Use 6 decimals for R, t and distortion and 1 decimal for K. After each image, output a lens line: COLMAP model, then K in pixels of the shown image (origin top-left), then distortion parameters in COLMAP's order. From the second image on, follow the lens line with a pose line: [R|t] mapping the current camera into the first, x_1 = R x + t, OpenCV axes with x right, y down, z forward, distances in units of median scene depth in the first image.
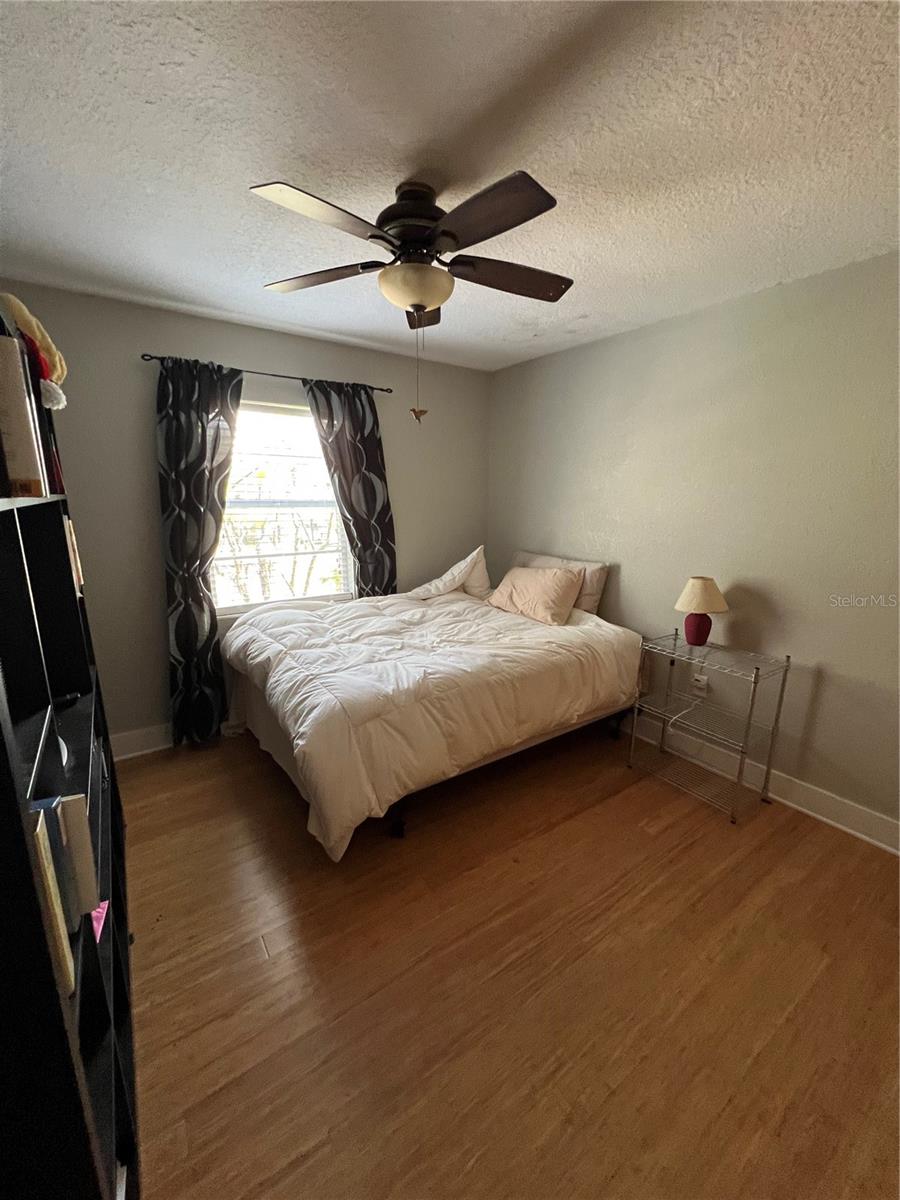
lens RADIAL K [[482.3, 0, 454.9], [0, 482.3, 601.2], [0, 0, 1]] dist [-0.002419, 0.001133]
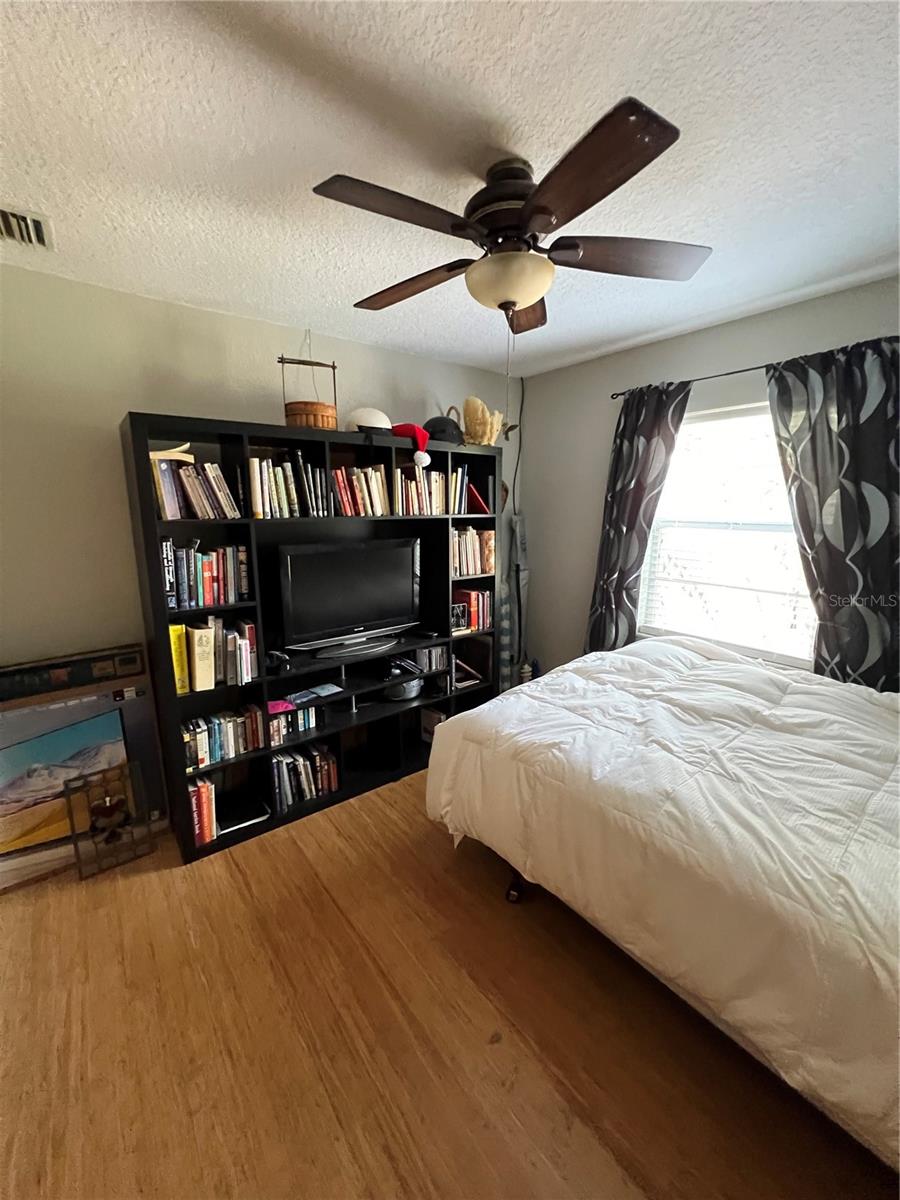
lens RADIAL K [[482.3, 0, 456.2], [0, 482.3, 601.0], [0, 0, 1]] dist [-0.002419, 0.001133]
pose [[0.049887, 0.193325, -0.979866, 0.516291], [-0.216802, 0.959790, 0.178326, -0.141858], [0.974940, 0.203540, 0.089795, 0.563847]]
